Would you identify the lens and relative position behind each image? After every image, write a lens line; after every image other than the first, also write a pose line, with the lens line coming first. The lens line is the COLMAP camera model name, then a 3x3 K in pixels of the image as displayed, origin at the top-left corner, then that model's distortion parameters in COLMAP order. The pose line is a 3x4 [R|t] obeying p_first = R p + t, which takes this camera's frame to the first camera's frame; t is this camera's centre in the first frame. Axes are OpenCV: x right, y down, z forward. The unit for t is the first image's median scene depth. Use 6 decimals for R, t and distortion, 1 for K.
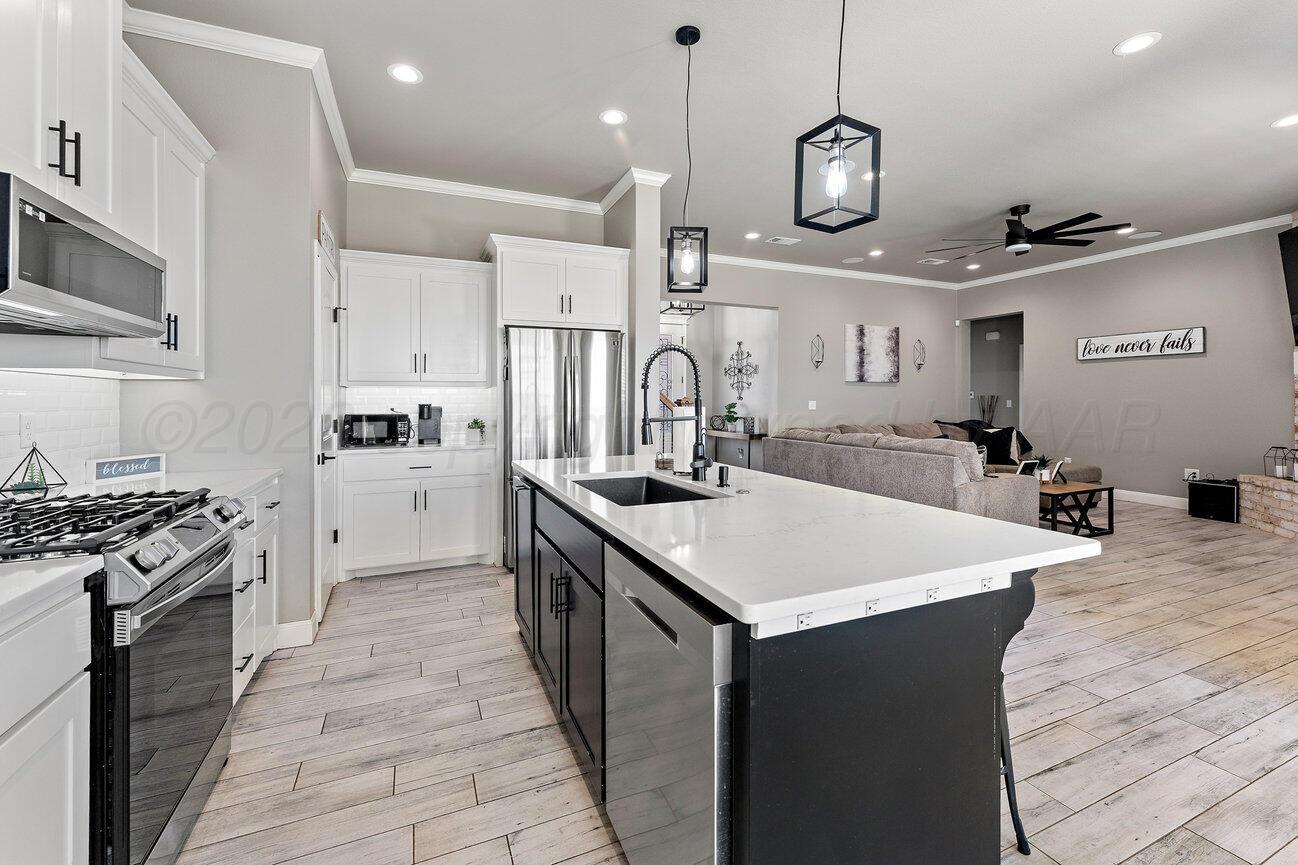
lens RADIAL K [[528.3, 0, 645.6], [0, 528.3, 399.6], [0, 0, 1]] dist [0.000366, 0.000091]
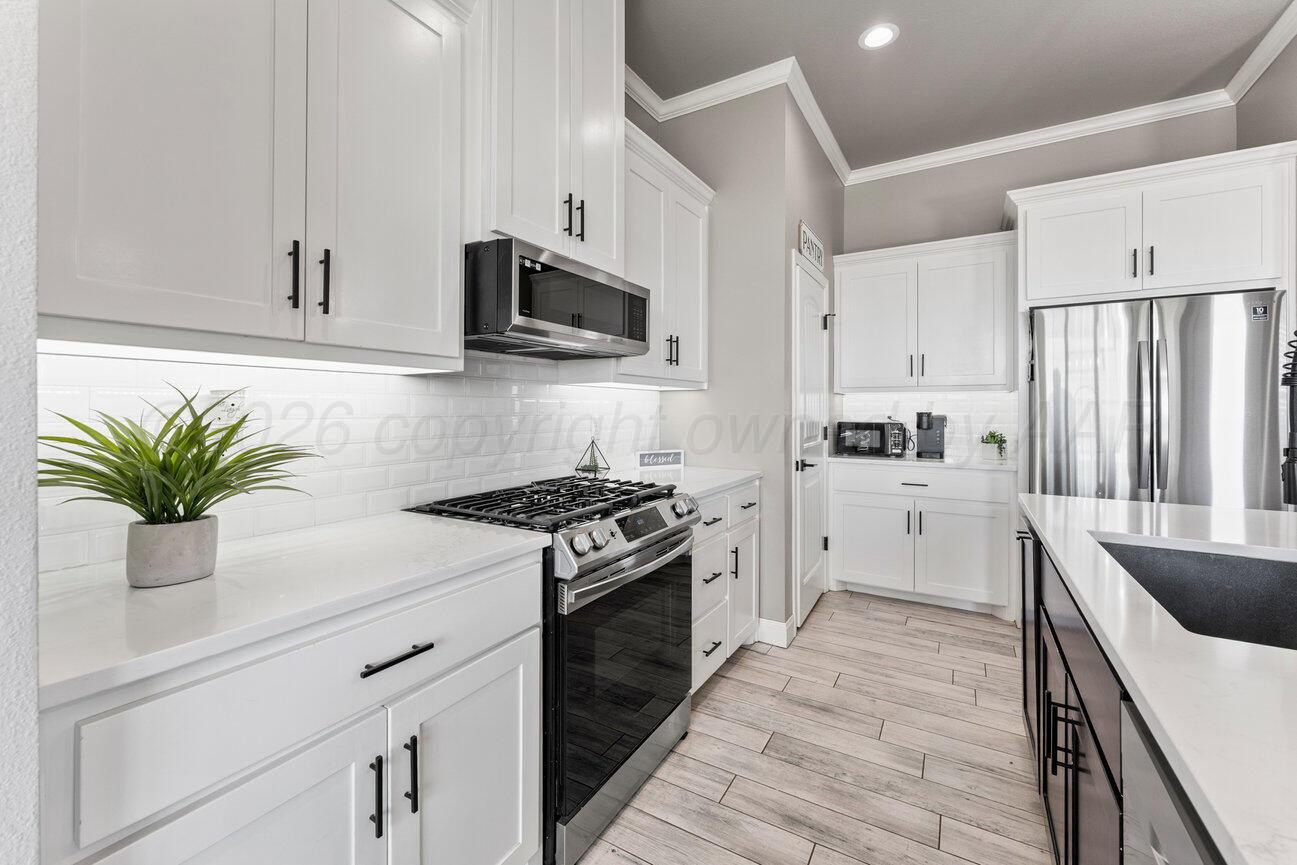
lens RADIAL K [[527.9, 0, 641.8], [0, 527.9, 404.1], [0, 0, 1]] dist [0.000366, 0.000091]
pose [[0.582106, -0.001881, -0.813111, 0.032471], [-0.002084, 0.999991, -0.003806, -0.000361], [0.813110, 0.003910, 0.582096, 0.191685]]
